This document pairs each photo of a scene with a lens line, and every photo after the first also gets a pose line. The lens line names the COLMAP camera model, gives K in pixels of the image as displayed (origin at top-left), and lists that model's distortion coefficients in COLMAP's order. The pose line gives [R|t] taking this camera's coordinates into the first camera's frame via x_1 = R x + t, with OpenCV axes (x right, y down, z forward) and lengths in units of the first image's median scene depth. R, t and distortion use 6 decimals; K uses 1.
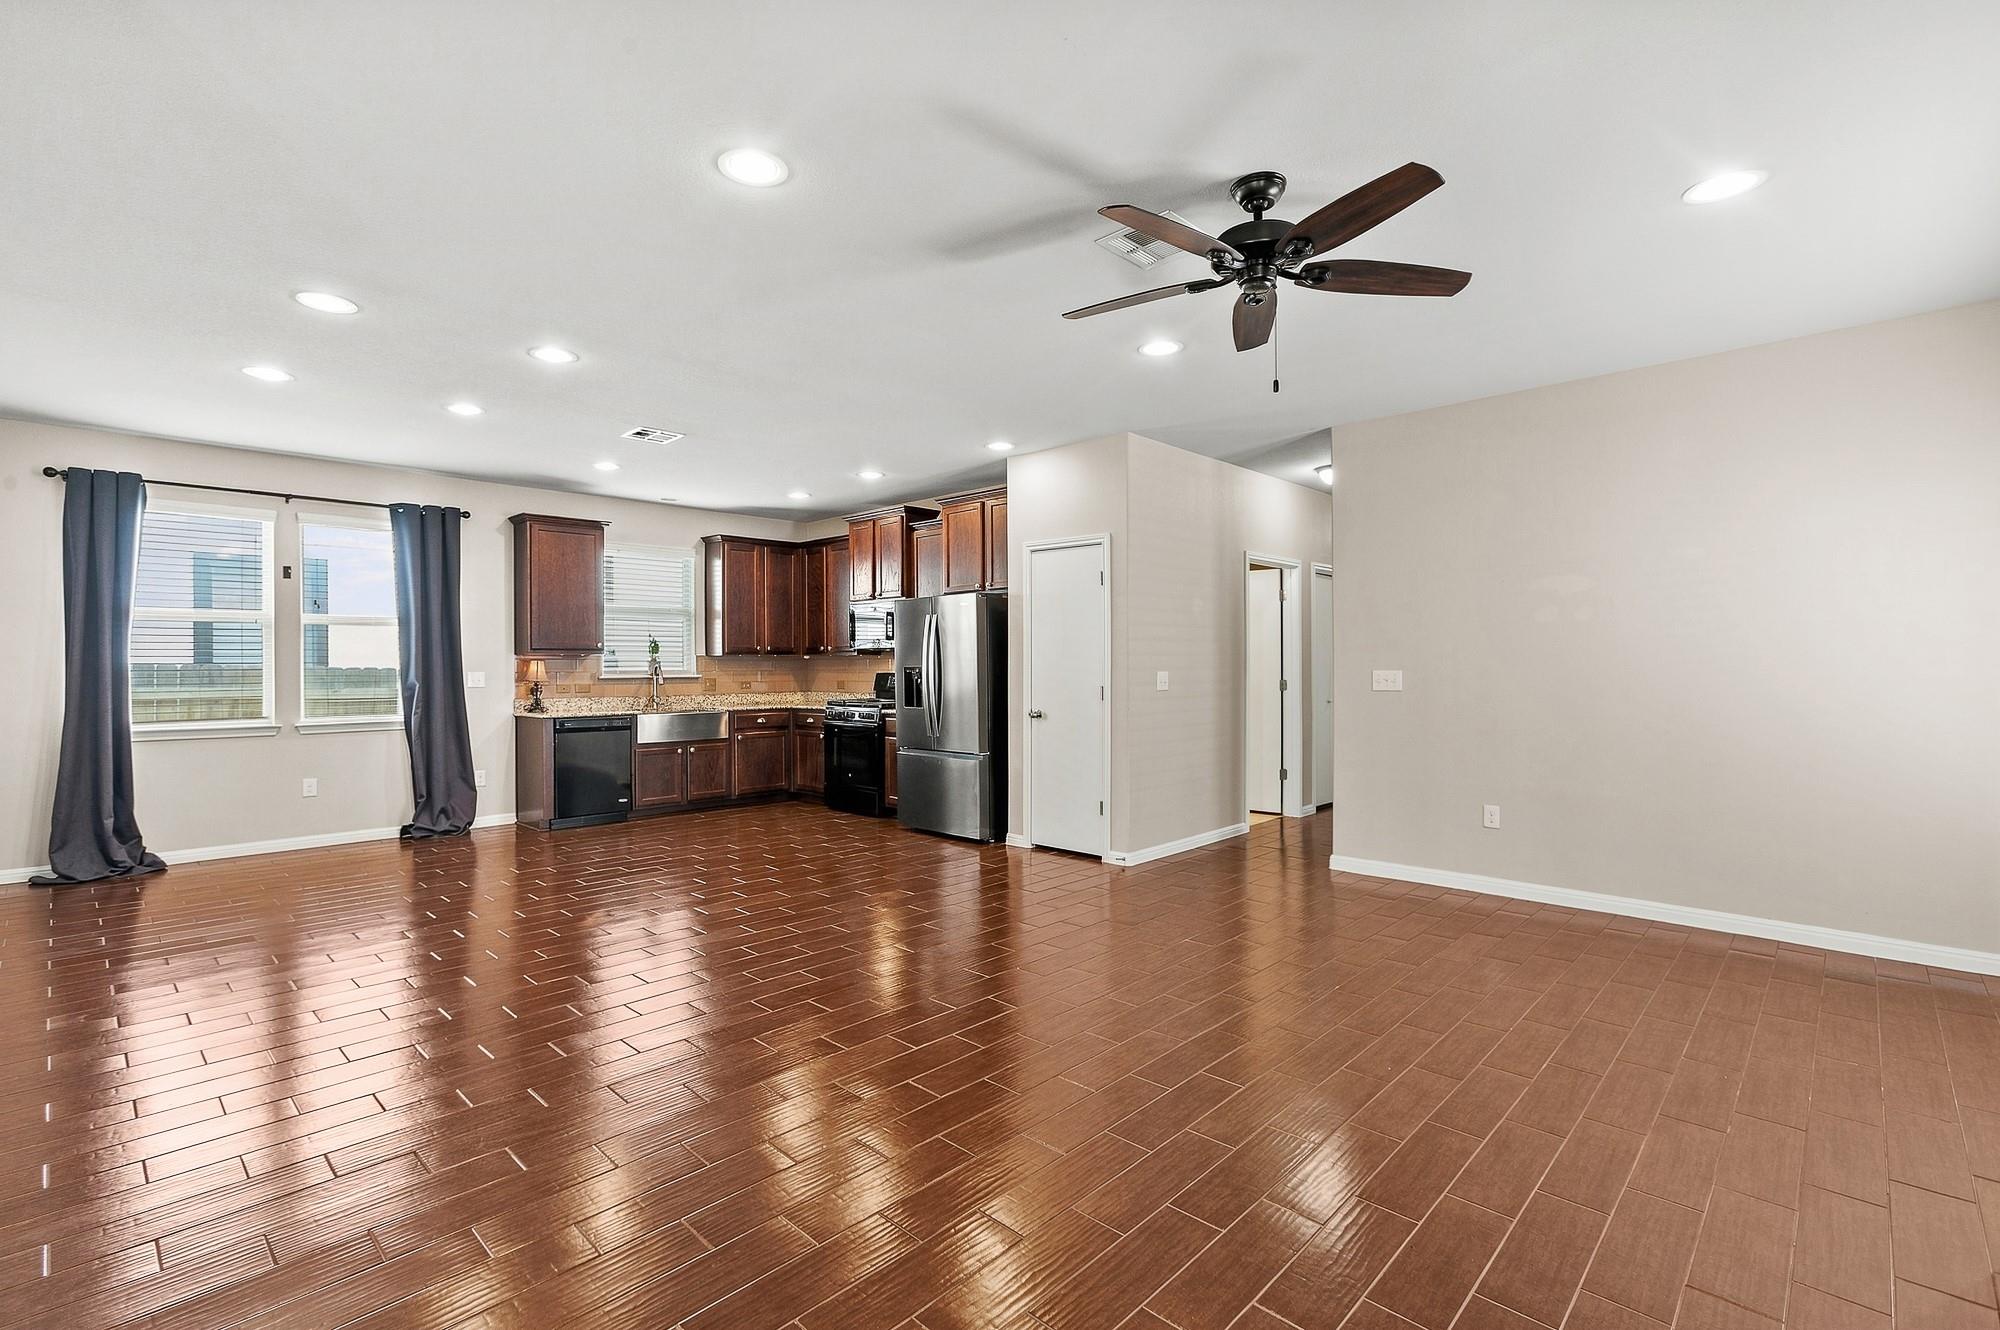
lens RADIAL K [[918.5, 0, 999.4], [0, 918.5, 670.5], [0, 0, 1]] dist [-0.001533, -0.000299]
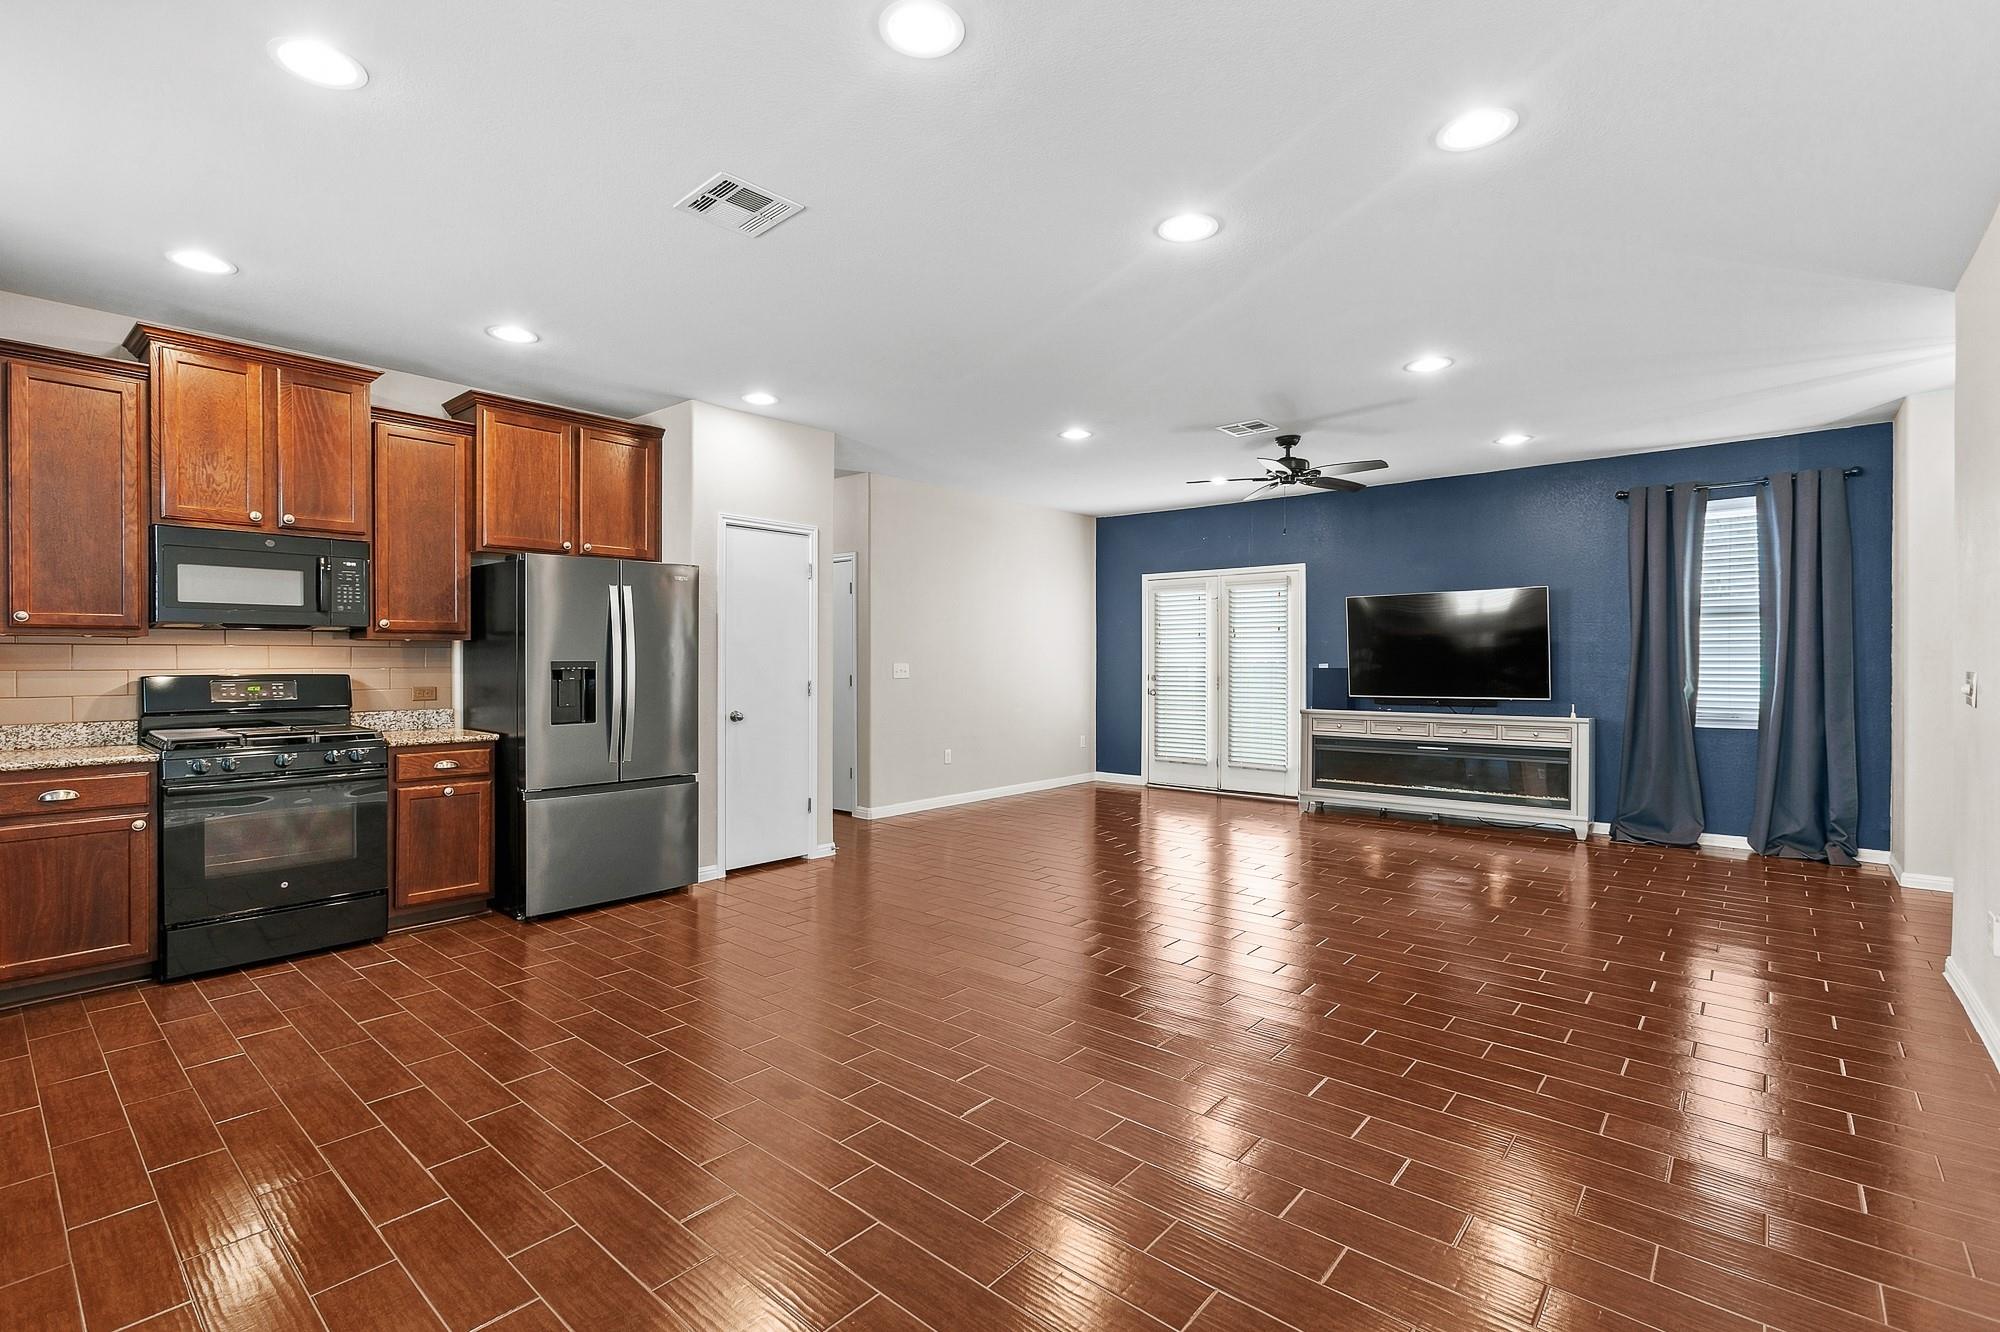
lens RADIAL K [[930.6, 0, 998.1], [0, 930.6, 657.8], [0, 0, 1]] dist [-0.000110, -0.000012]
pose [[-0.072577, 0.004499, 0.997353, -0.656363], [0.007334, 0.999965, -0.003977, -0.001069], [-0.997336, 0.007026, -0.072608, 0.640524]]
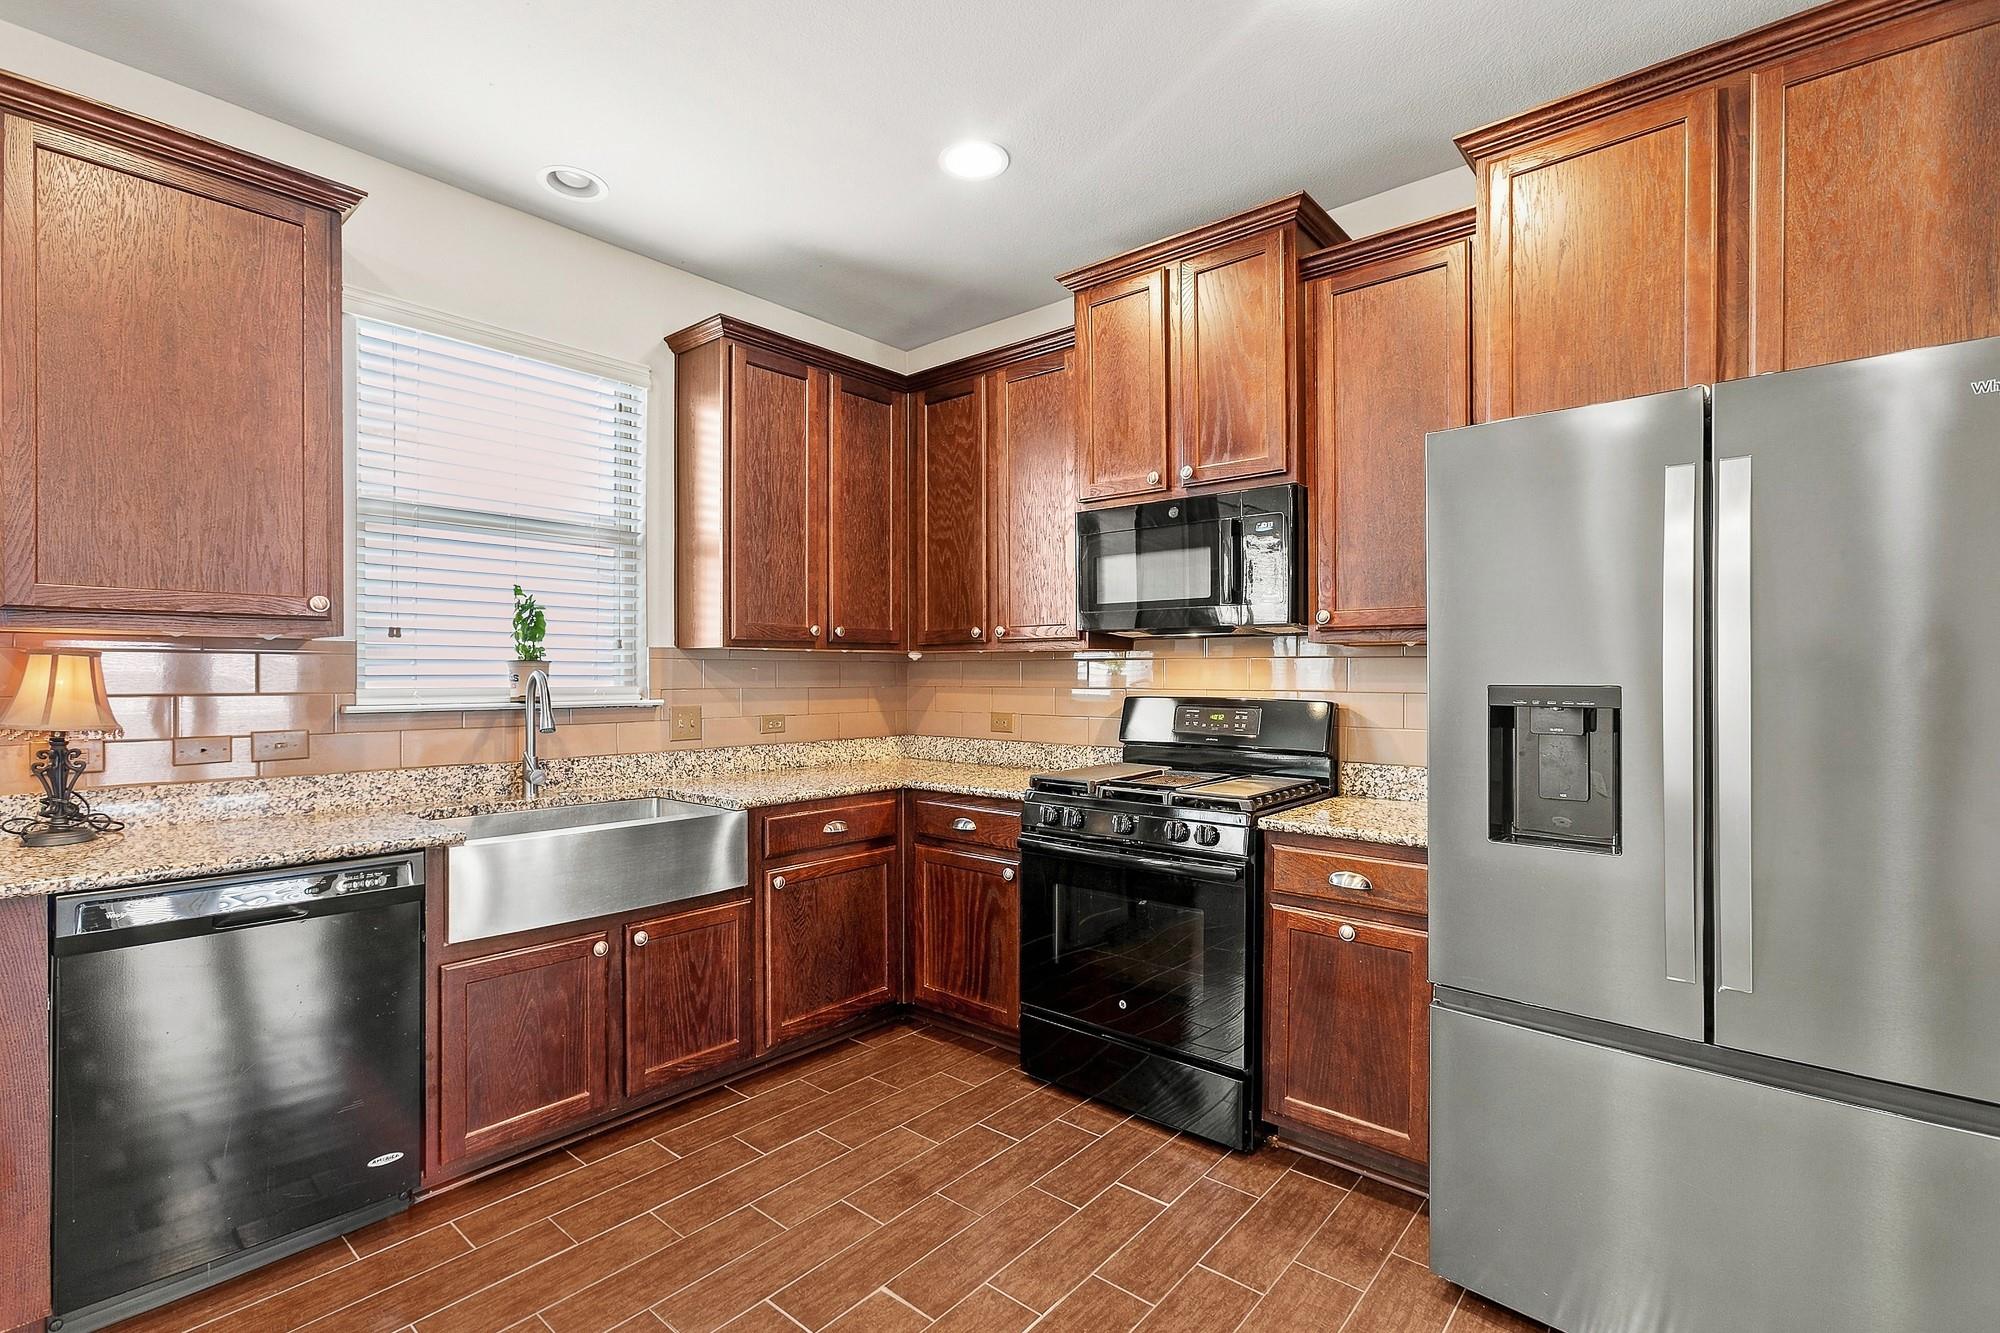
lens RADIAL K [[923.1, 0, 997.5], [0, 923.1, 679.9], [0, 0, 1]] dist [-0.002632, -0.000158]
pose [[0.998717, 0.002915, 0.050564, -0.218413], [-0.002895, 0.999996, -0.000470, -0.003810], [-0.050565, 0.000323, 0.998721, 0.647903]]
